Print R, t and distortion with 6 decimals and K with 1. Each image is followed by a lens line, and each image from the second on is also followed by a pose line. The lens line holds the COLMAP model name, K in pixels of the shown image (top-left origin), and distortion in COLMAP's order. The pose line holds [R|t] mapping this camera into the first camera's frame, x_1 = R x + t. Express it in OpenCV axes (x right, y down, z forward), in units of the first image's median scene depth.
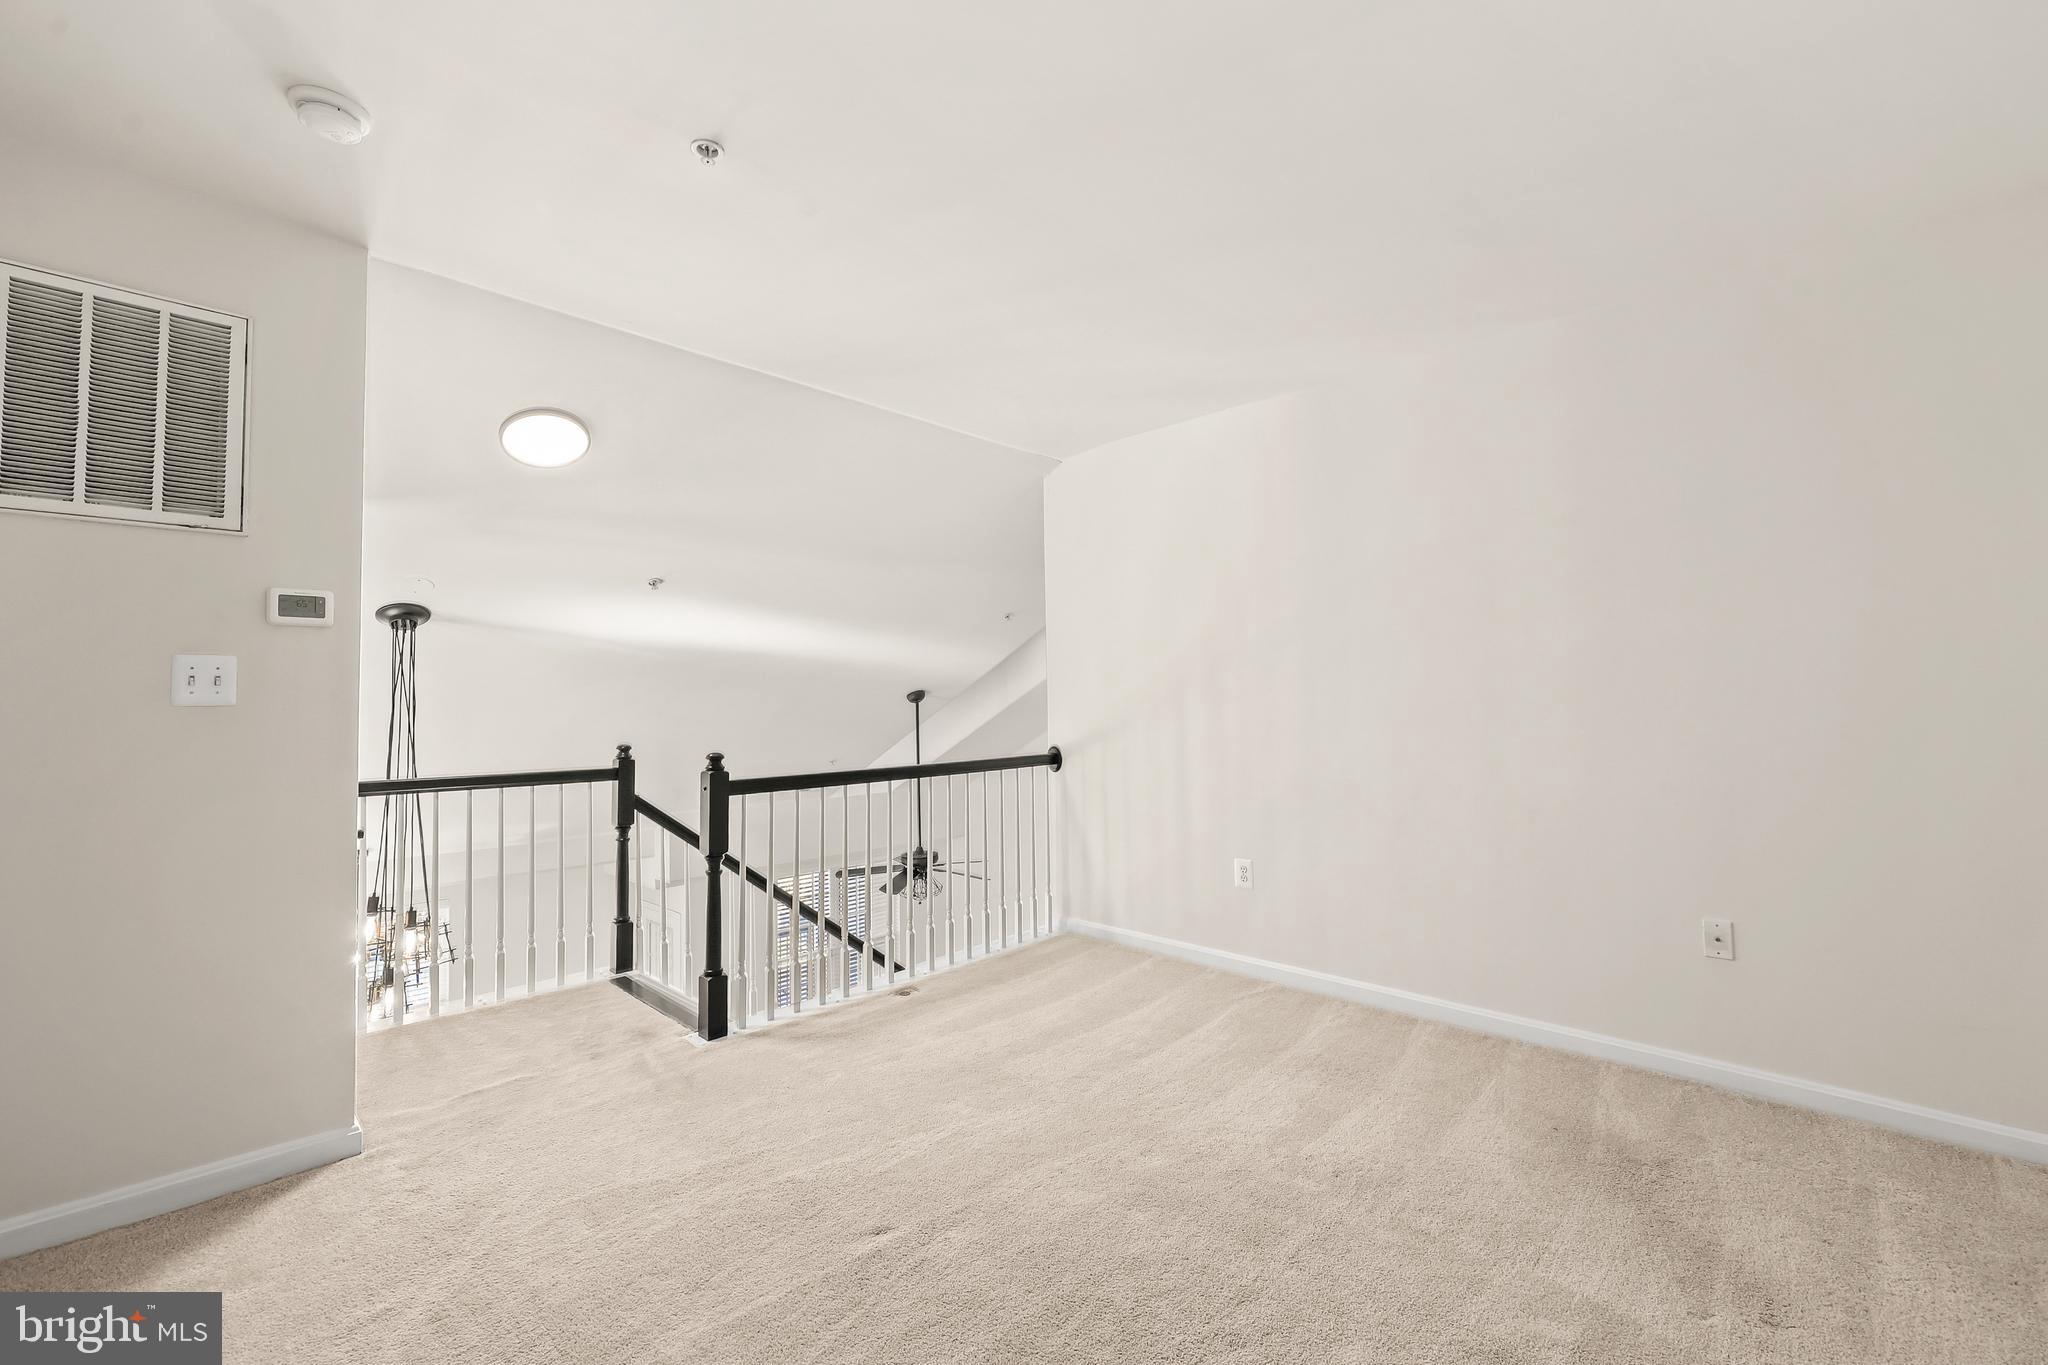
lens RADIAL K [[844.5, 0, 1024.3], [0, 844.5, 654.5], [0, 0, 1]] dist [-0.000772, -0.000125]
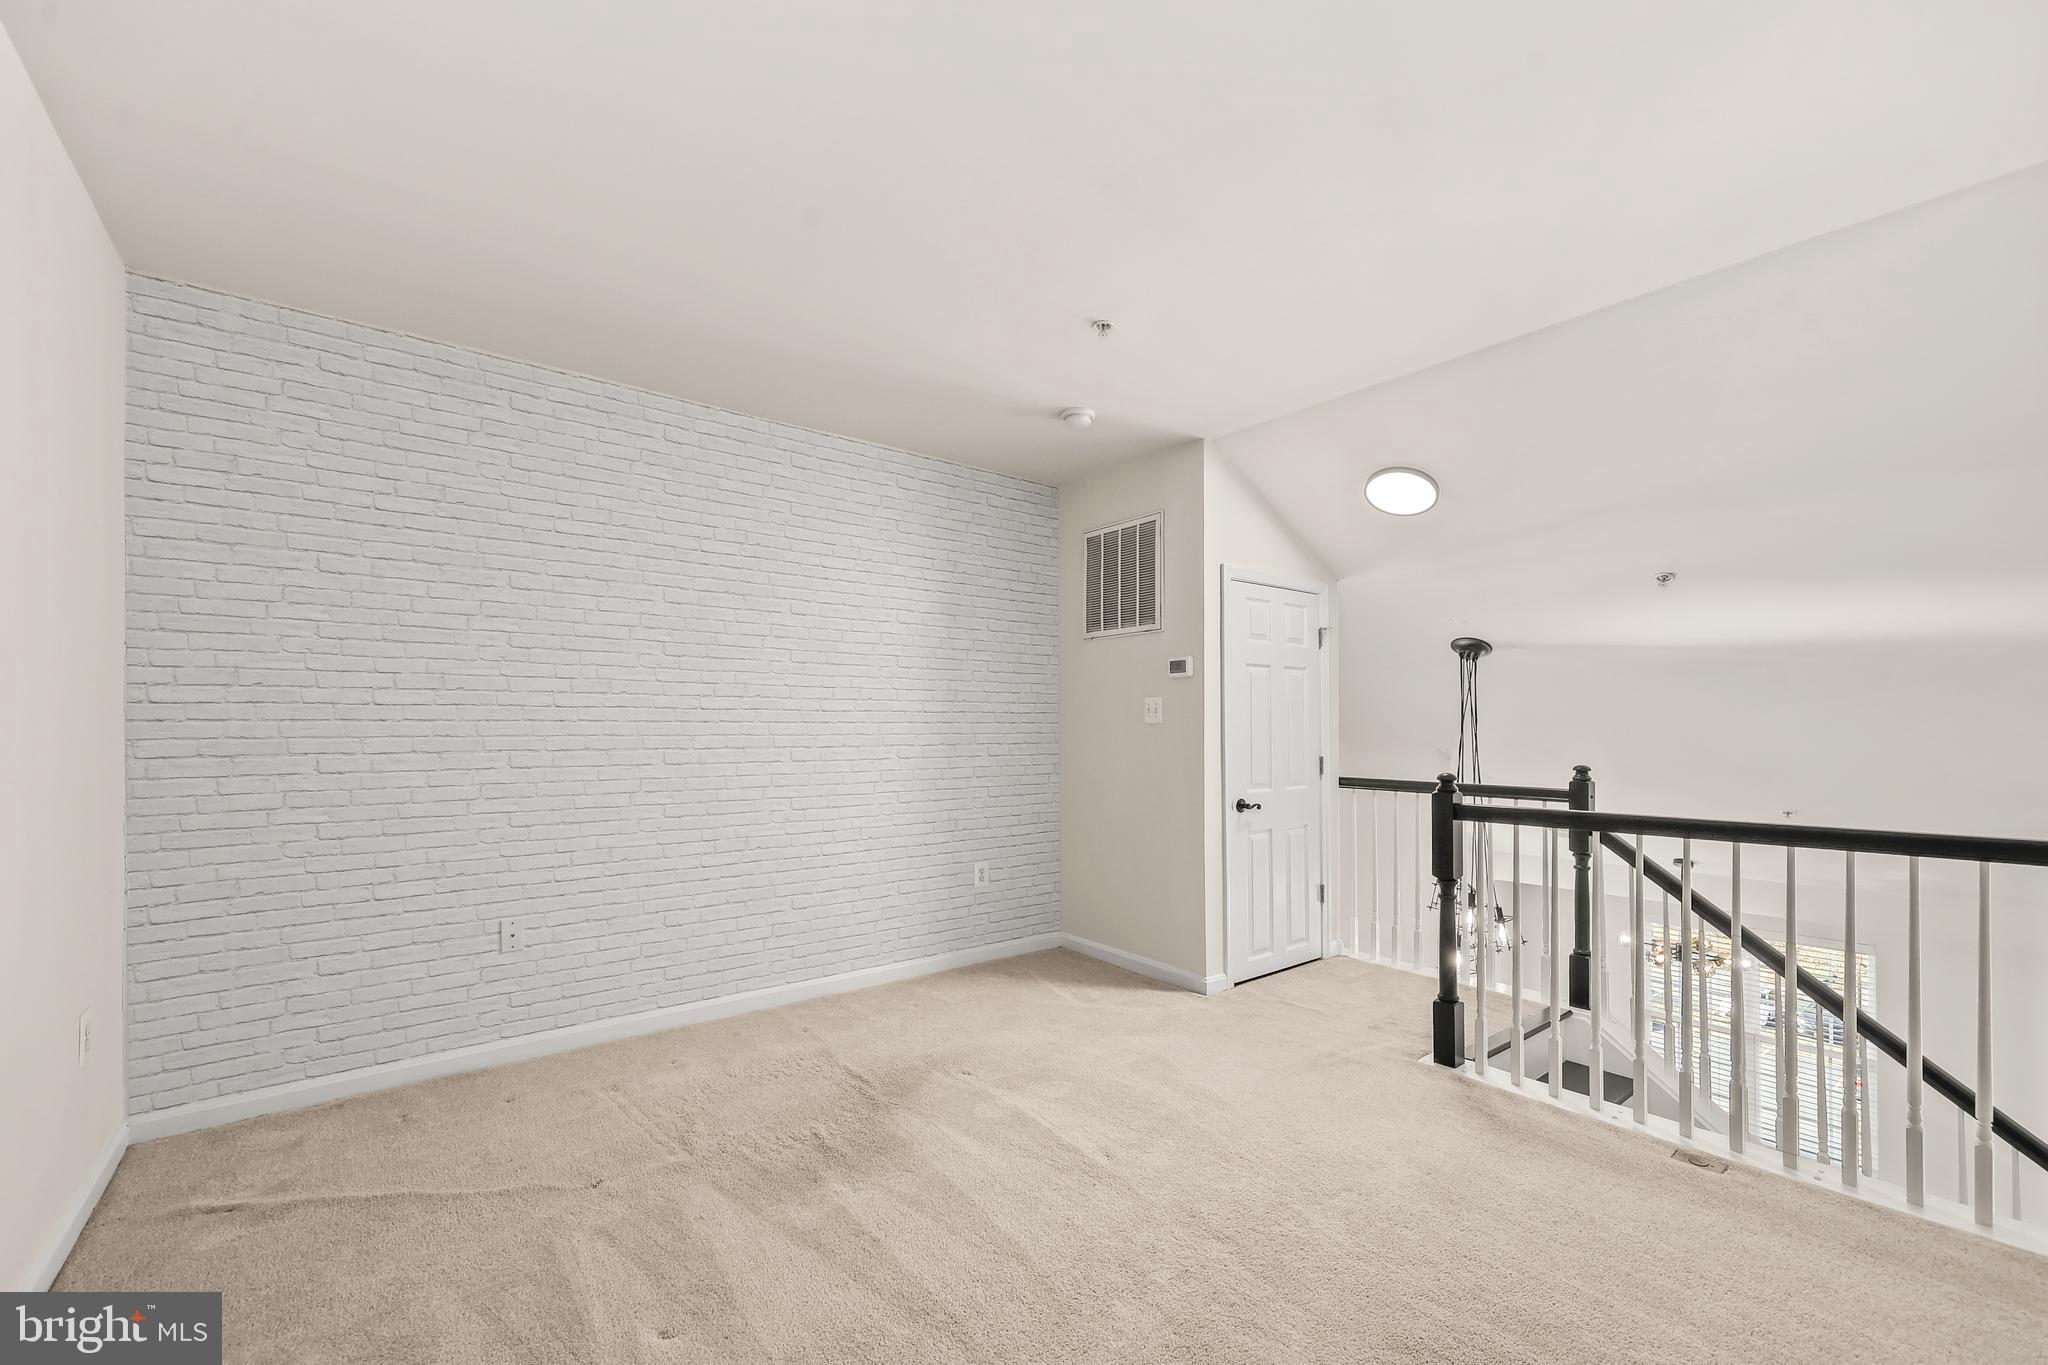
lens RADIAL K [[835.9, 0, 1034.1], [0, 835.9, 702.9], [0, 0, 1]] dist [-0.000676, -0.000106]
pose [[-0.124840, -0.019133, -0.991992, 0.678534], [0.060456, 0.997810, -0.026854, 0.034695], [0.990333, -0.063325, -0.123410, 0.695058]]
